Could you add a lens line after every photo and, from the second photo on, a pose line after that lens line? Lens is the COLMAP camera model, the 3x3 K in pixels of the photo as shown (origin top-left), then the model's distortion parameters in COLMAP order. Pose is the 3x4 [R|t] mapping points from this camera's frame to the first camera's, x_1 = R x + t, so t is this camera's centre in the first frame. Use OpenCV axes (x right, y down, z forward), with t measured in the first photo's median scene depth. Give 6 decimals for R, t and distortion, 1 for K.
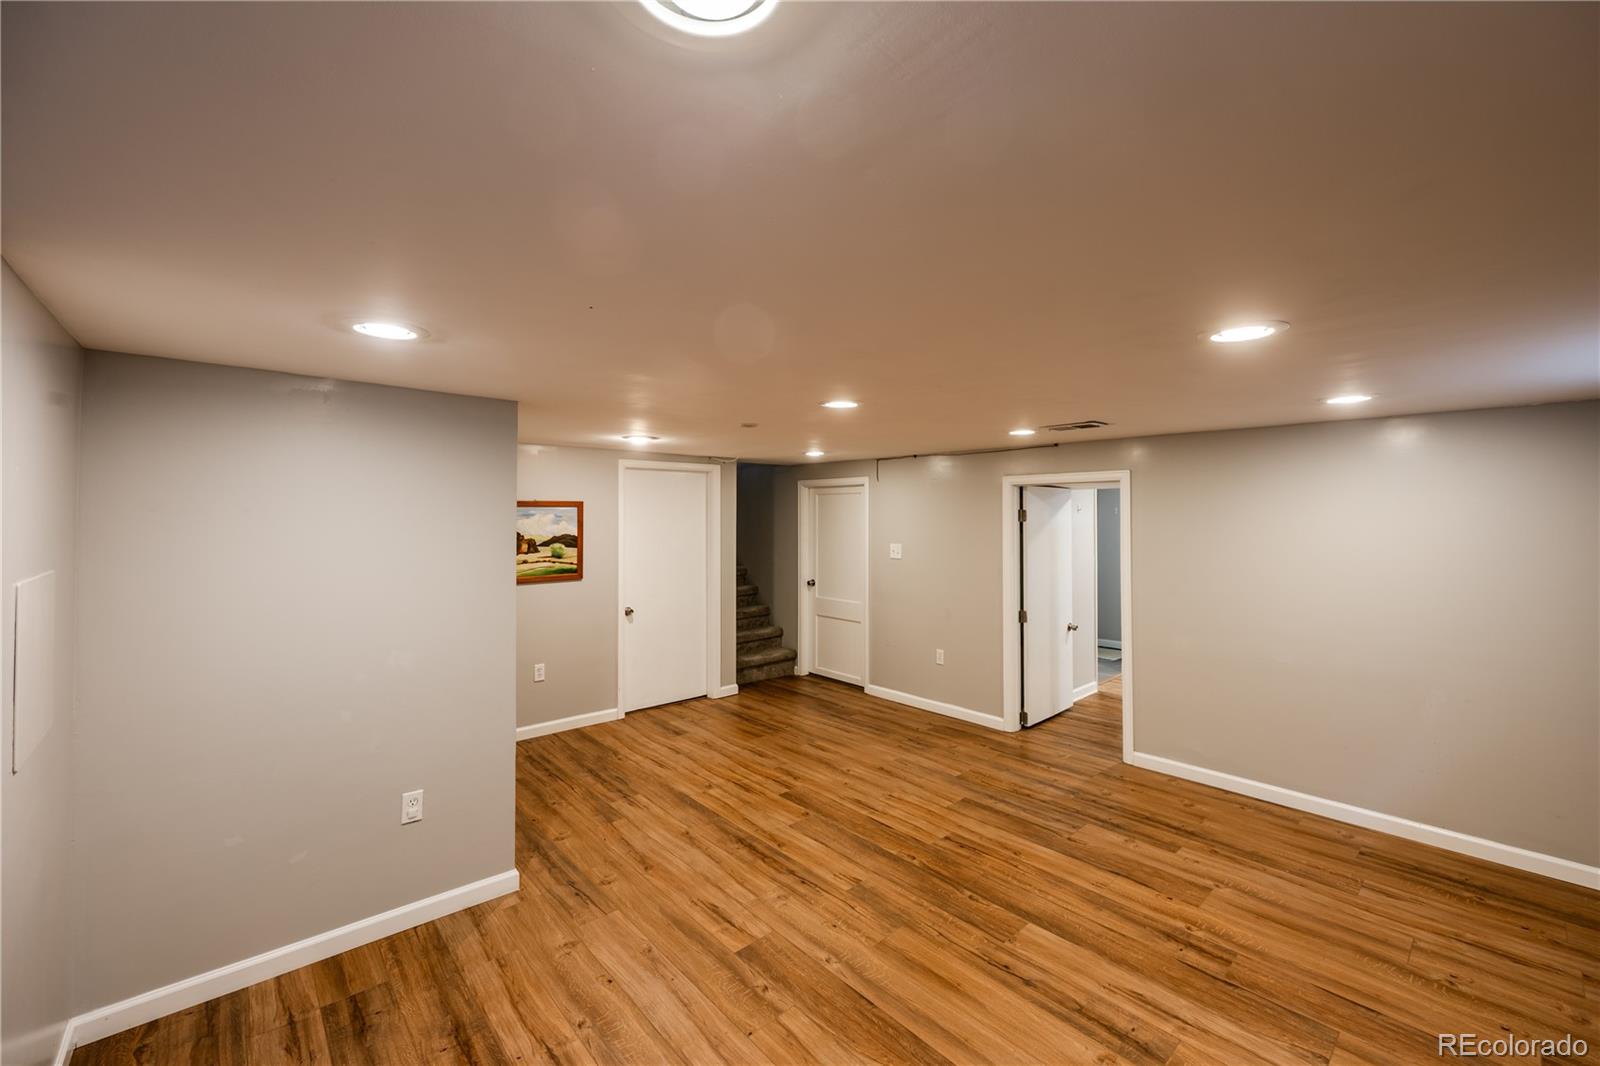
lens RADIAL K [[645.2, 0, 803.6], [0, 645.2, 522.9], [0, 0, 1]] dist [-0.002858, -0.000072]
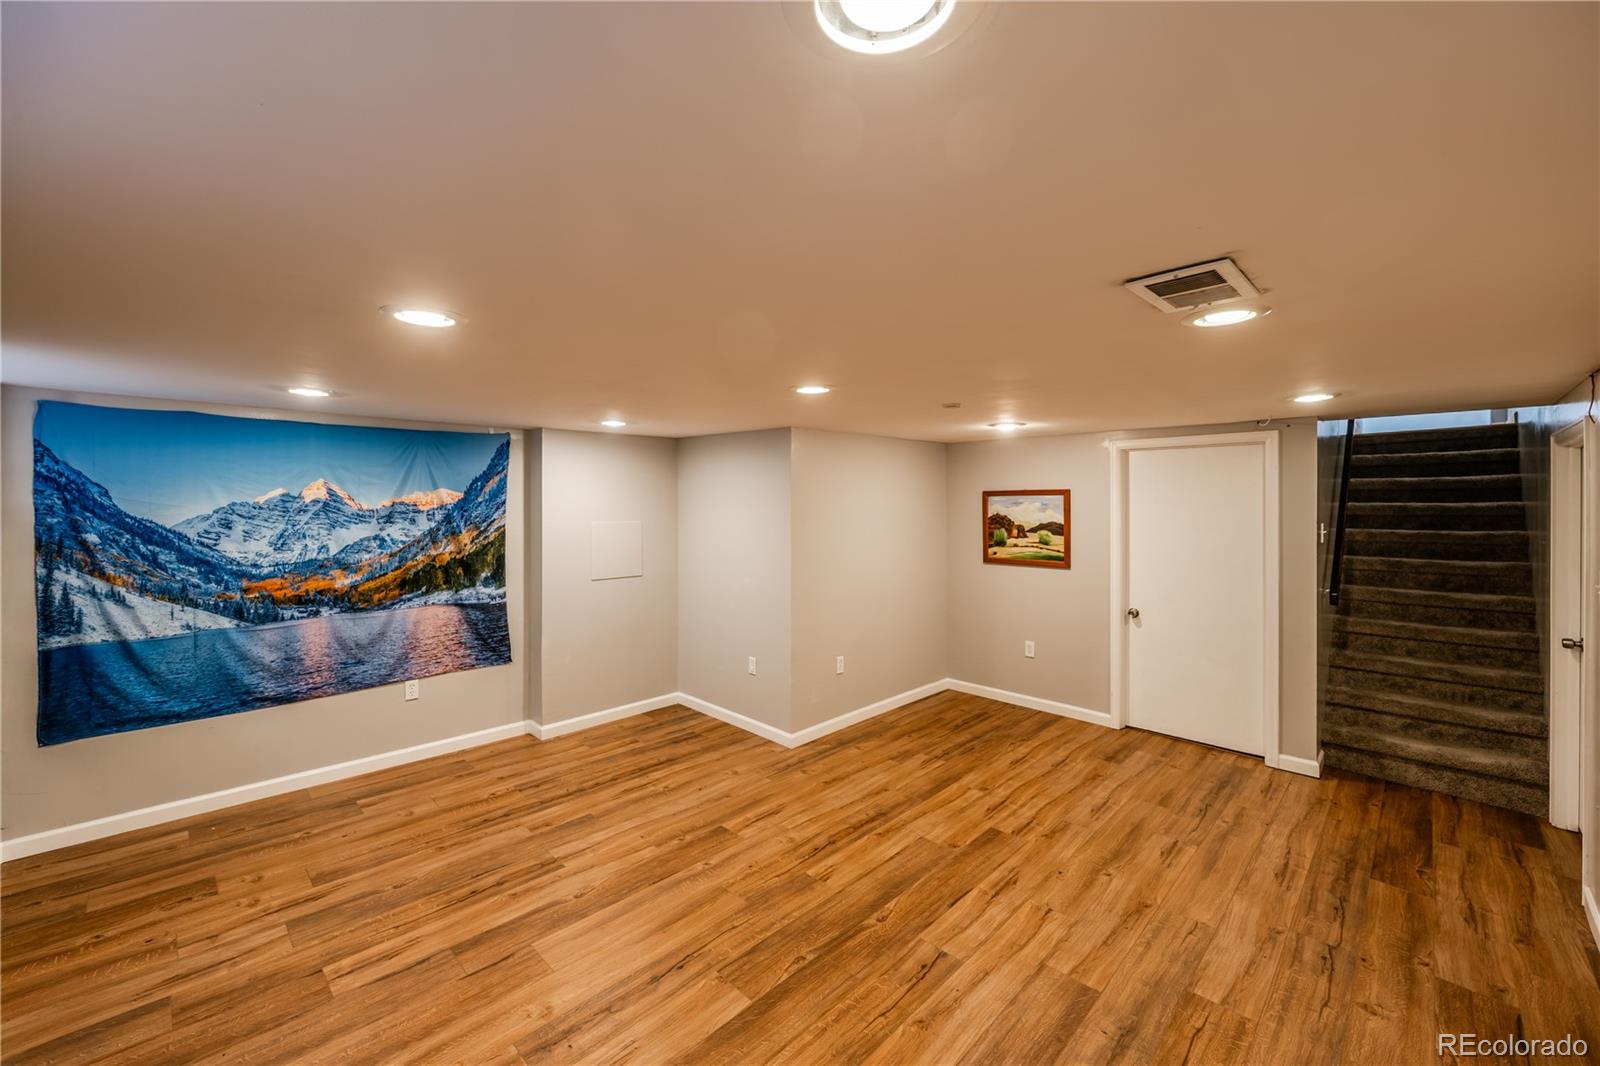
lens RADIAL K [[632.9, 0, 799.6], [0, 632.9, 517.9], [0, 0, 1]] dist [-0.001743, -0.000036]
pose [[0.065456, 0.021119, -0.997632, 0.756386], [-0.012755, 0.999712, 0.020327, -0.005369], [0.997774, 0.011394, 0.065707, 0.664276]]
